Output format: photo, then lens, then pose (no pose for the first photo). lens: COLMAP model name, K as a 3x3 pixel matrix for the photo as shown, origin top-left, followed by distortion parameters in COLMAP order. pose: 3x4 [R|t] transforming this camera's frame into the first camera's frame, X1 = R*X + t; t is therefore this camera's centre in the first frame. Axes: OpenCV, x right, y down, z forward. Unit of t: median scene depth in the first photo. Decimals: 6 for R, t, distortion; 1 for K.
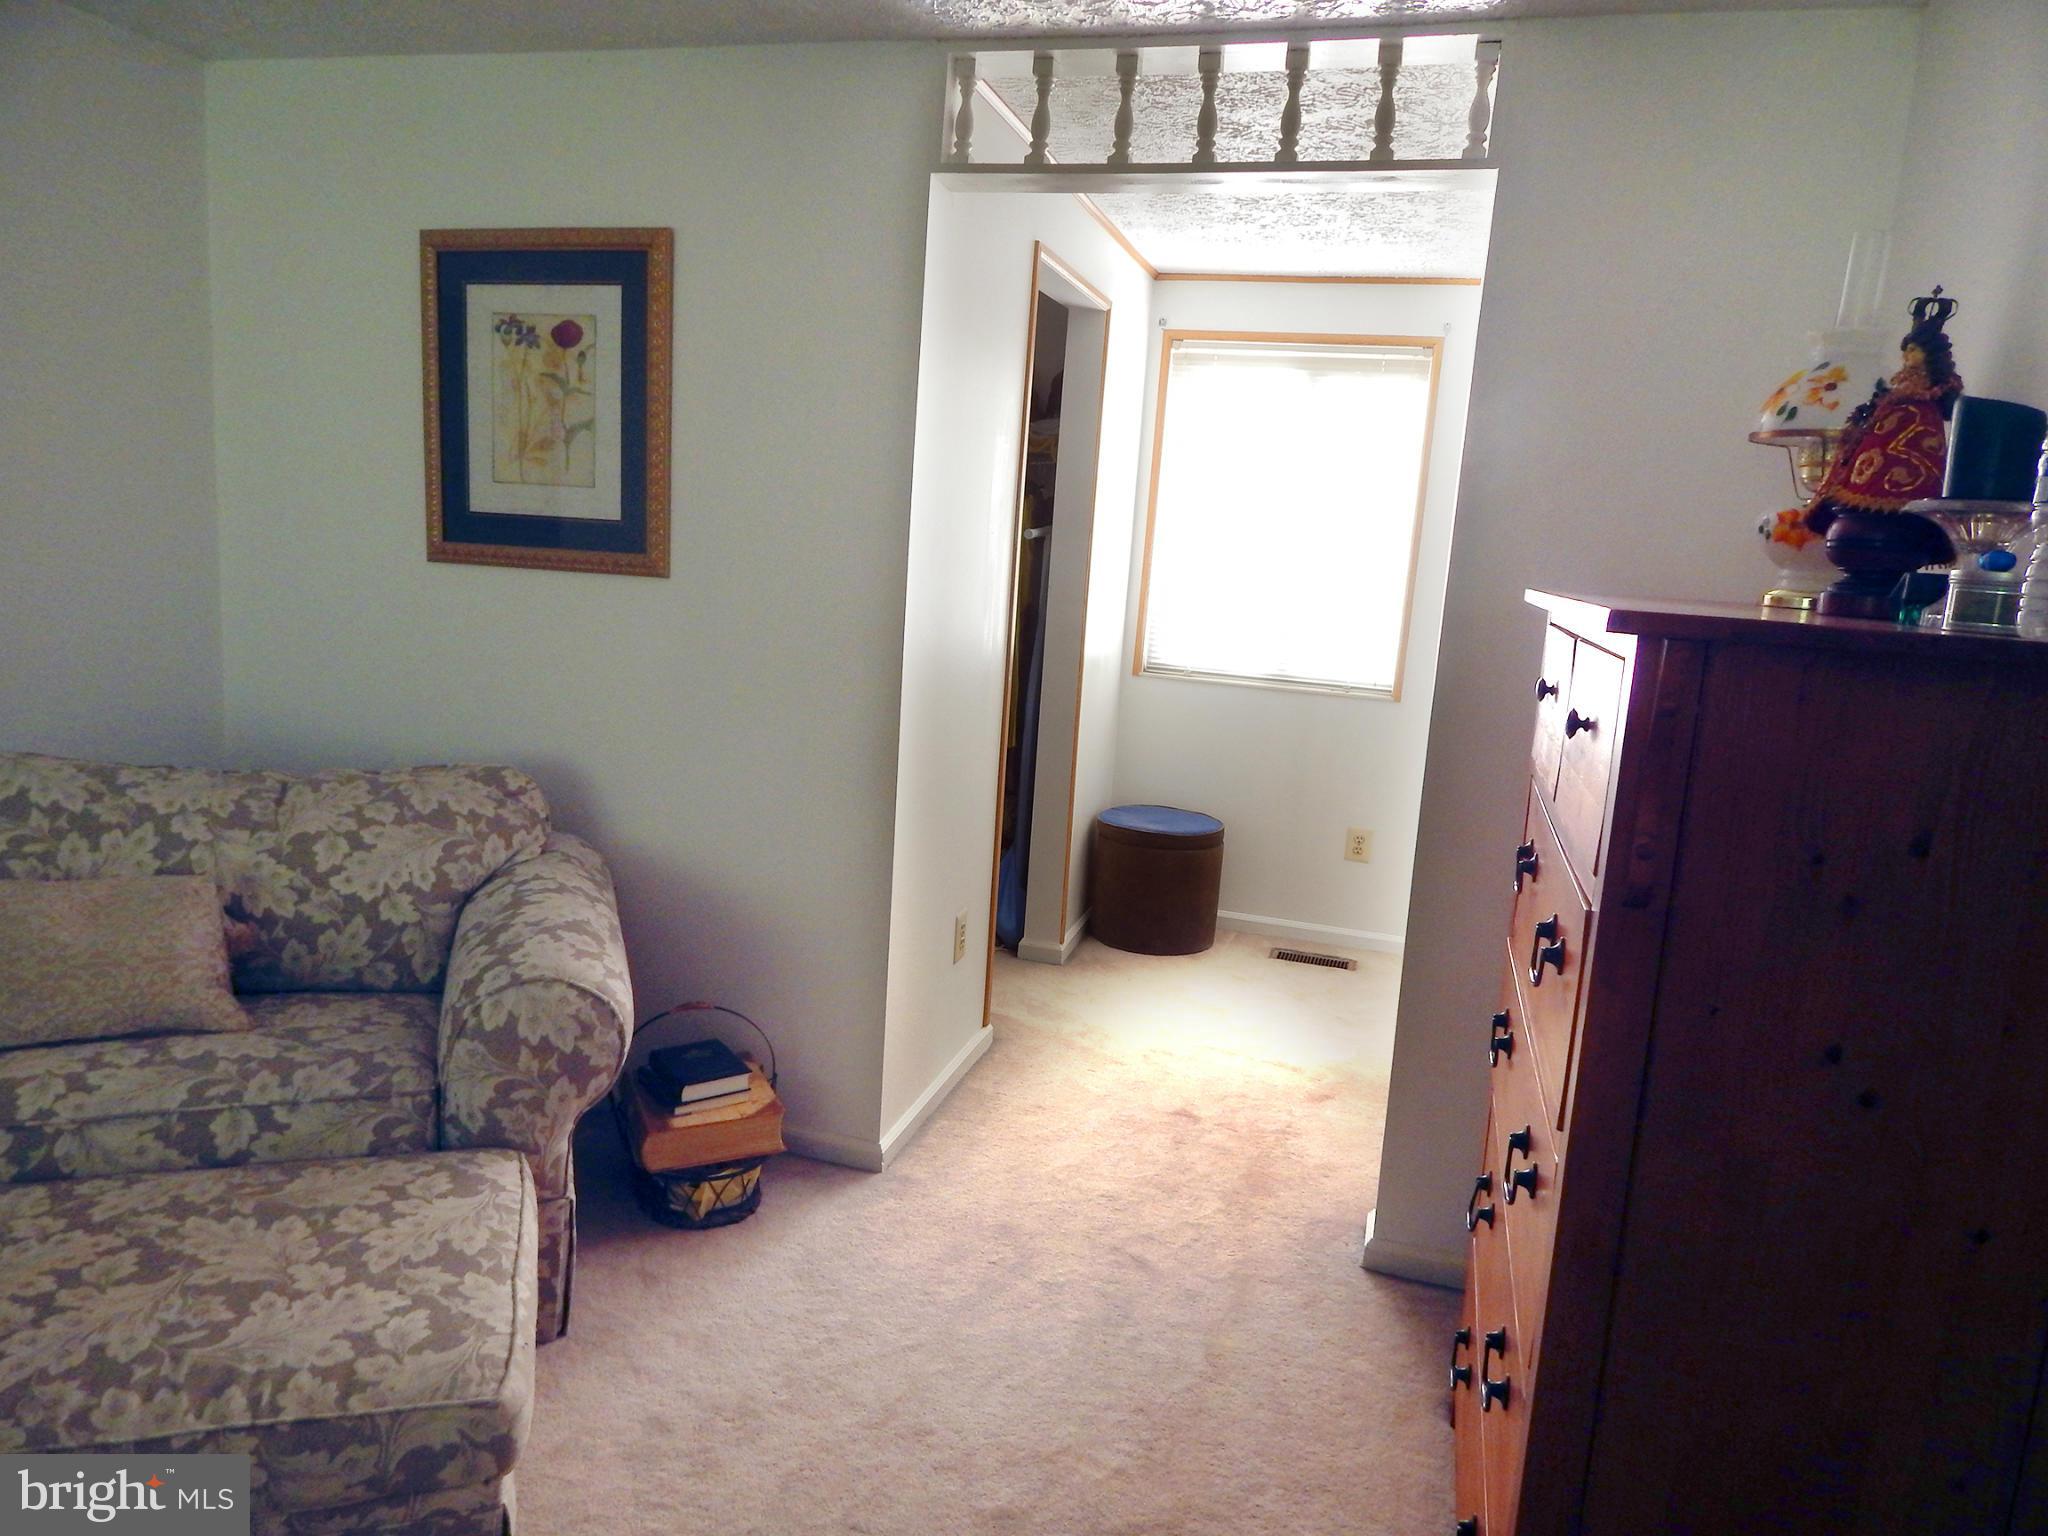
lens RADIAL K [[1355.9, 0, 1024.0], [0, 1355.9, 768.0], [0, 0, 1]] dist [-0.004713, -0.002164]
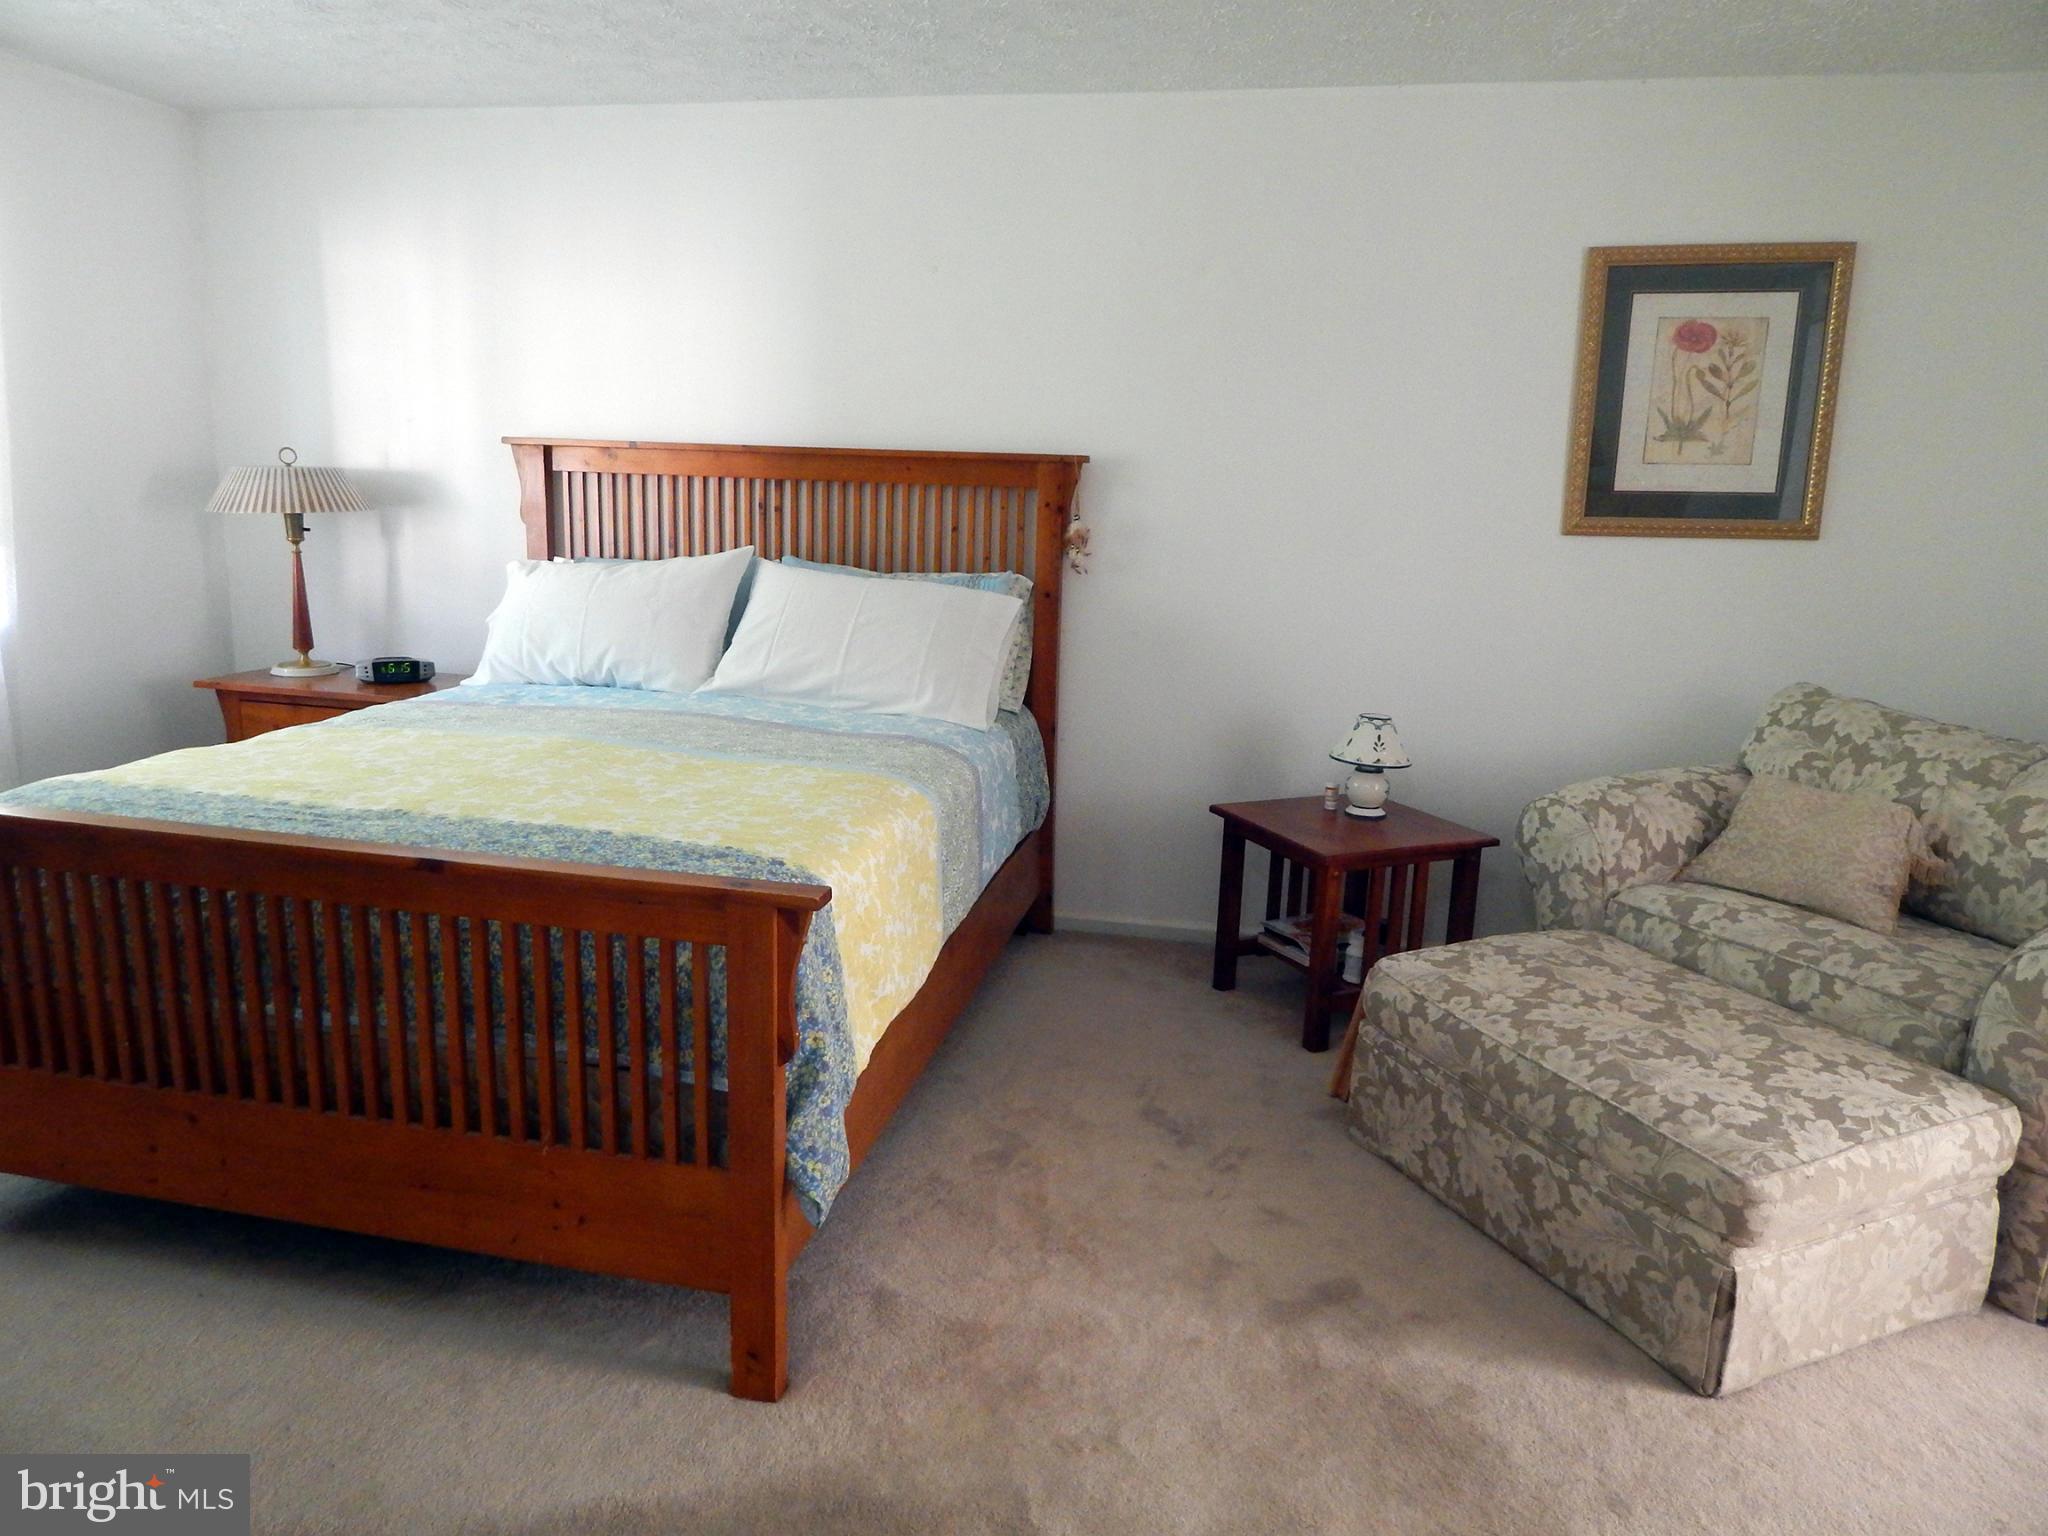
lens RADIAL K [[1492.3, 0, 1024.0], [0, 1492.3, 768.0], [0, 0, 1]] dist [0.000705, -0.002363]
pose [[0.071550, 0.121885, -0.989962, 0.698162], [-0.193175, 0.975407, 0.106131, 0.064013], [0.978552, 0.183643, 0.093335, 0.124592]]
